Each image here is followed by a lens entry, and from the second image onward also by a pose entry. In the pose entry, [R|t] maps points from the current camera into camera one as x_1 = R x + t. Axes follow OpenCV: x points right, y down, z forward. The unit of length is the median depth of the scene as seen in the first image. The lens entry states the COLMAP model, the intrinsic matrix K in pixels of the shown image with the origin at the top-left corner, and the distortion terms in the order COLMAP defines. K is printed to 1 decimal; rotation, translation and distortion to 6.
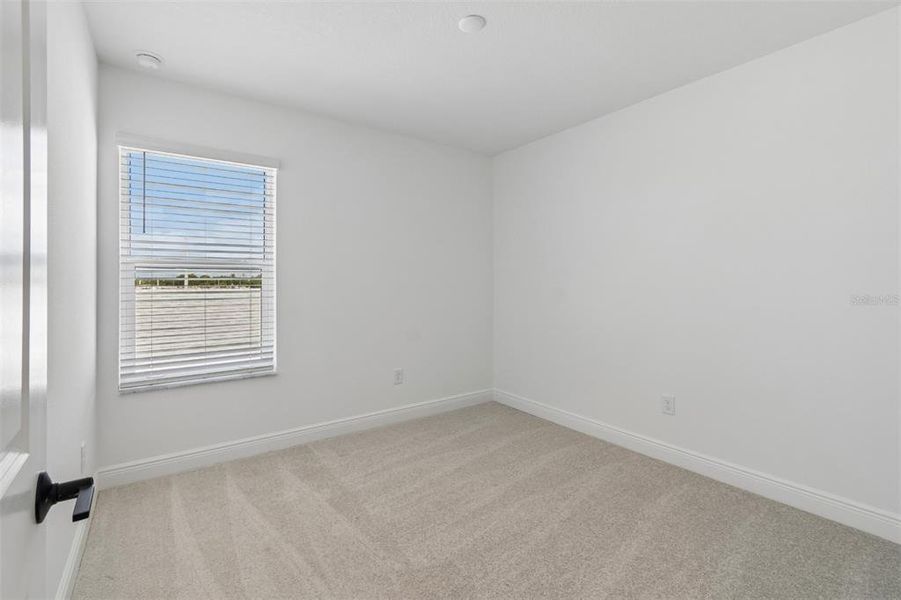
lens RADIAL K [[405.2, 0, 452.1], [0, 405.2, 278.3], [0, 0, 1]] dist [0.000039, 0.000002]
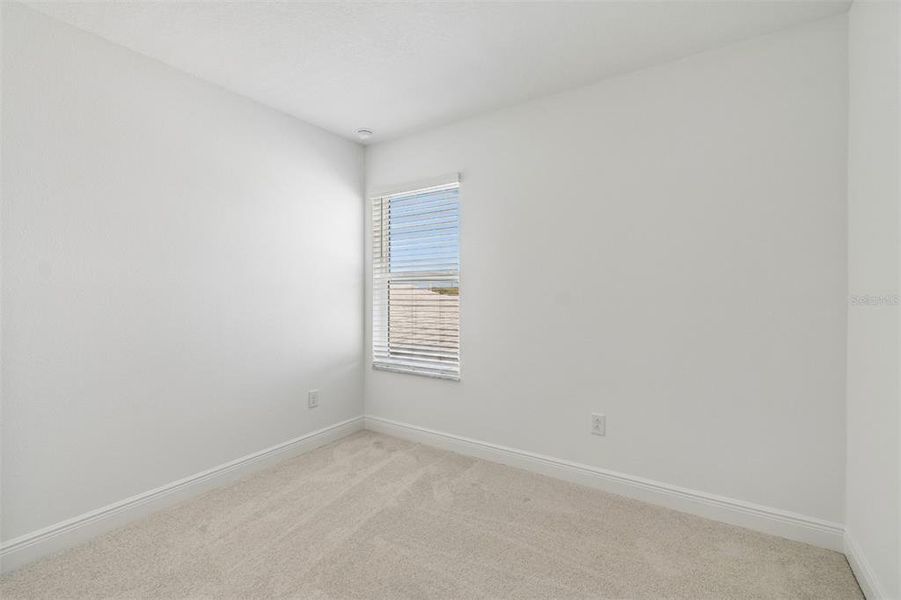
lens RADIAL K [[405.2, 0, 451.4], [0, 405.2, 295.5], [0, 0, 1]] dist [0.000039, 0.000002]
pose [[0.344667, 0.006080, -0.938705, 0.569449], [0.008006, 0.999924, 0.009416, 0.011134], [0.938691, -0.010760, 0.344592, 0.675687]]
